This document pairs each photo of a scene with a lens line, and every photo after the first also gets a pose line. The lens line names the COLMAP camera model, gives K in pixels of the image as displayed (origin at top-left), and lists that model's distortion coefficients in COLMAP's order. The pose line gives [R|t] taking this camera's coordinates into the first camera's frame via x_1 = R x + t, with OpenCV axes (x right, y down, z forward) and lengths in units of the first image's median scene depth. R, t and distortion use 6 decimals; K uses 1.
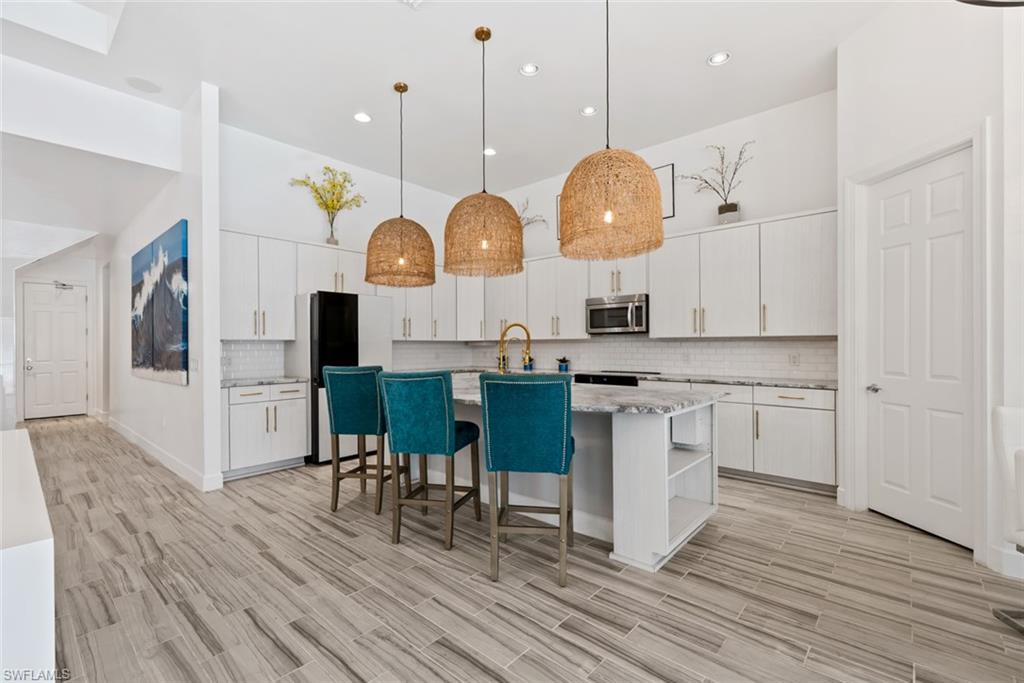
lens RADIAL K [[452.9, 0, 513.8], [0, 452.9, 342.3], [0, 0, 1]] dist [-0.003322, 0.000188]
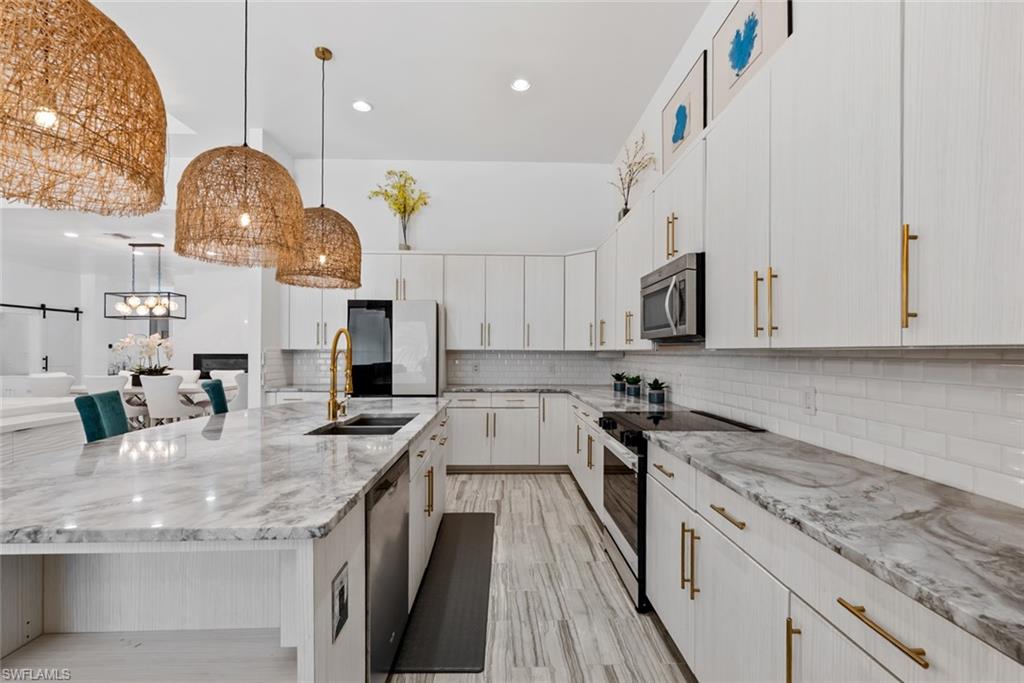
lens RADIAL K [[452.9, 0, 514.4], [0, 452.9, 346.0], [0, 0, 1]] dist [-0.003322, 0.000188]
pose [[0.683052, -0.000411, -0.730370, 0.497471], [-0.000934, 0.999999, -0.001436, -0.012437], [0.730369, 0.001663, 0.683050, 0.556348]]
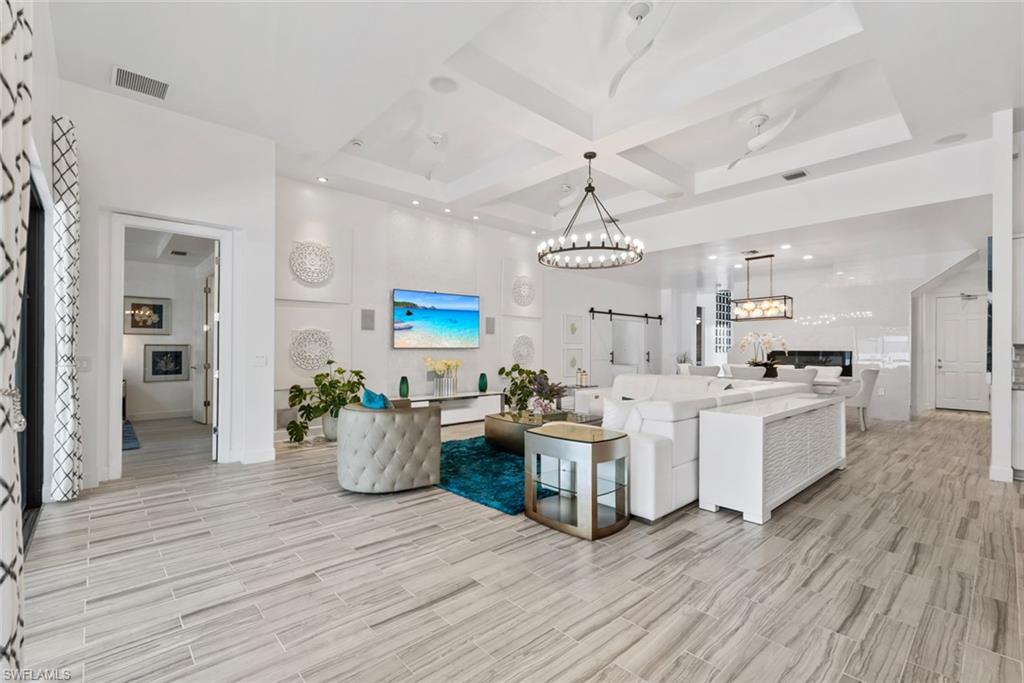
lens RADIAL K [[452.9, 0, 513.2], [0, 452.9, 346.8], [0, 0, 1]] dist [-0.003322, 0.000188]
pose [[-0.101999, 0.001528, -0.994783, 0.434153], [0.000727, 0.999999, 0.001462, -0.002429], [0.994784, -0.000575, -0.102000, -0.054722]]
